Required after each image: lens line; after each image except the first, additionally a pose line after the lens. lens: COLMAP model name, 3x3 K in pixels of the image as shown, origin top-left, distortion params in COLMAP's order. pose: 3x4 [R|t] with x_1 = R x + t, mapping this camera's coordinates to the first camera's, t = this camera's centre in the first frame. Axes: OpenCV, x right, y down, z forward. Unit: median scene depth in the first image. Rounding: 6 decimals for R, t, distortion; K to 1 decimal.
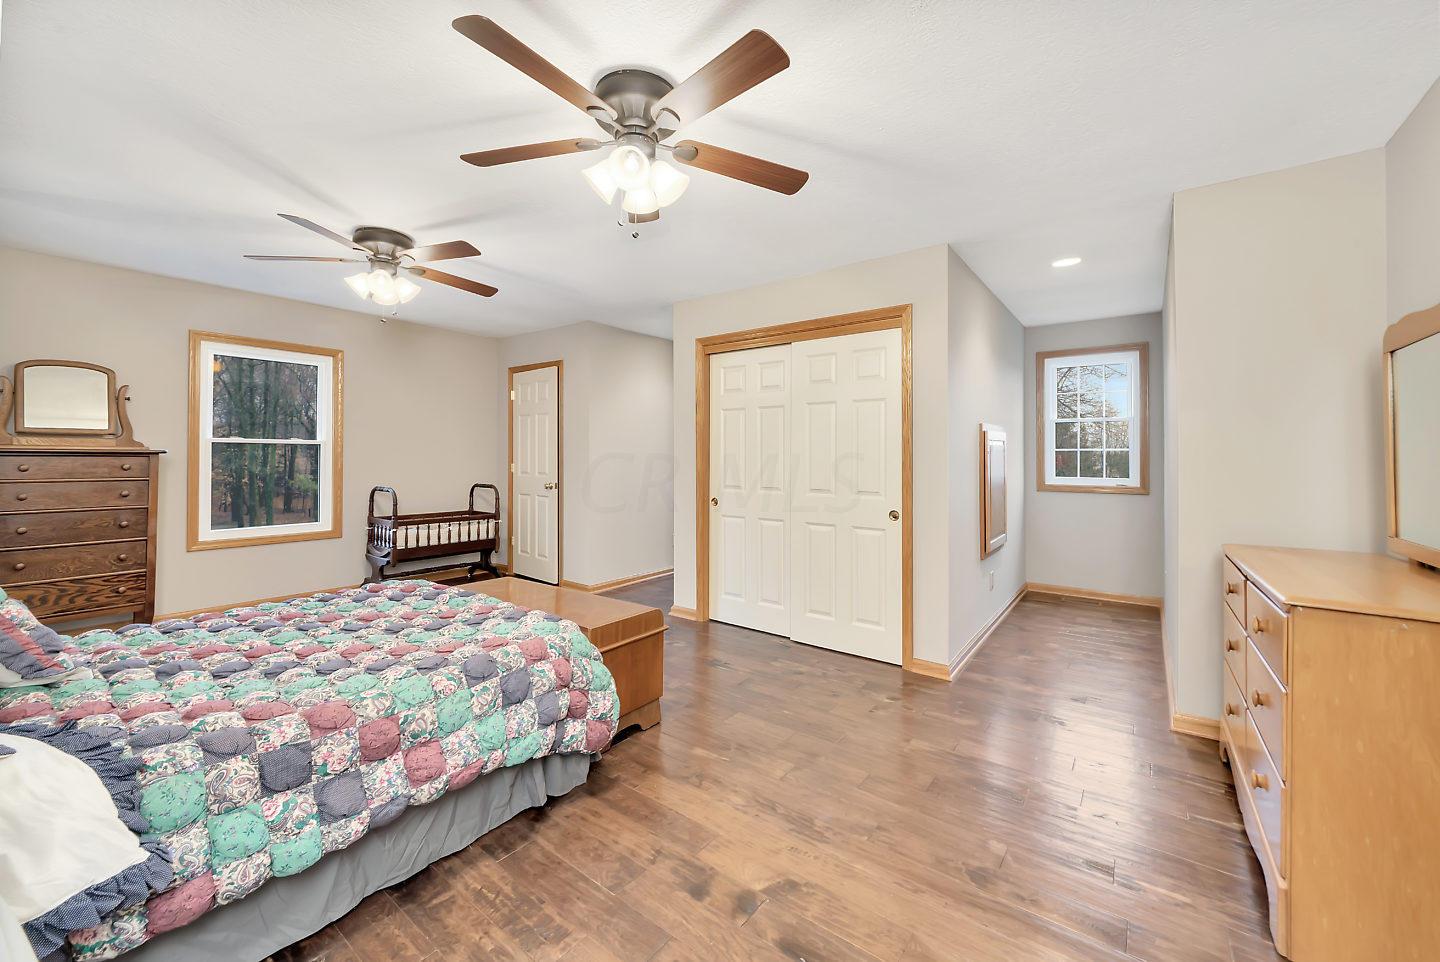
lens RADIAL K [[563.6, 0, 713.2], [0, 563.6, 457.7], [0, 0, 1]] dist [-0.002712, 0.000111]
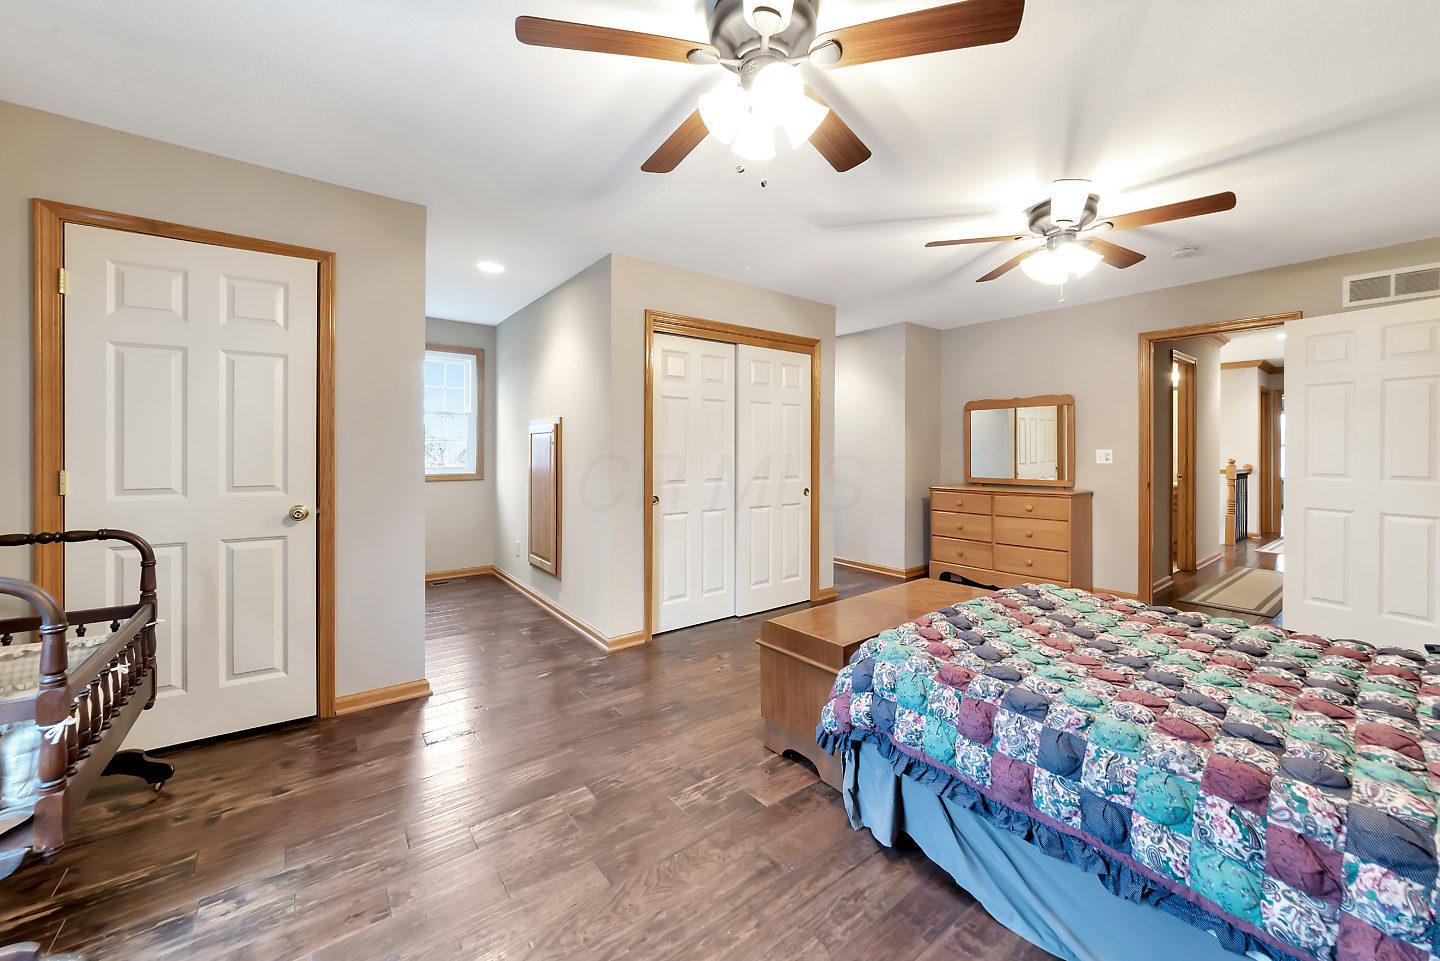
lens RADIAL K [[535.5, 0, 720.0], [0, 535.5, 447.5], [0, 0, 1]] dist [-0.014403, -0.000075]
pose [[0.268501, -0.004960, 0.963267, -0.781666], [-0.003907, 0.999973, 0.006238, -0.009912], [-0.963271, -0.005439, 0.268474, 0.685227]]
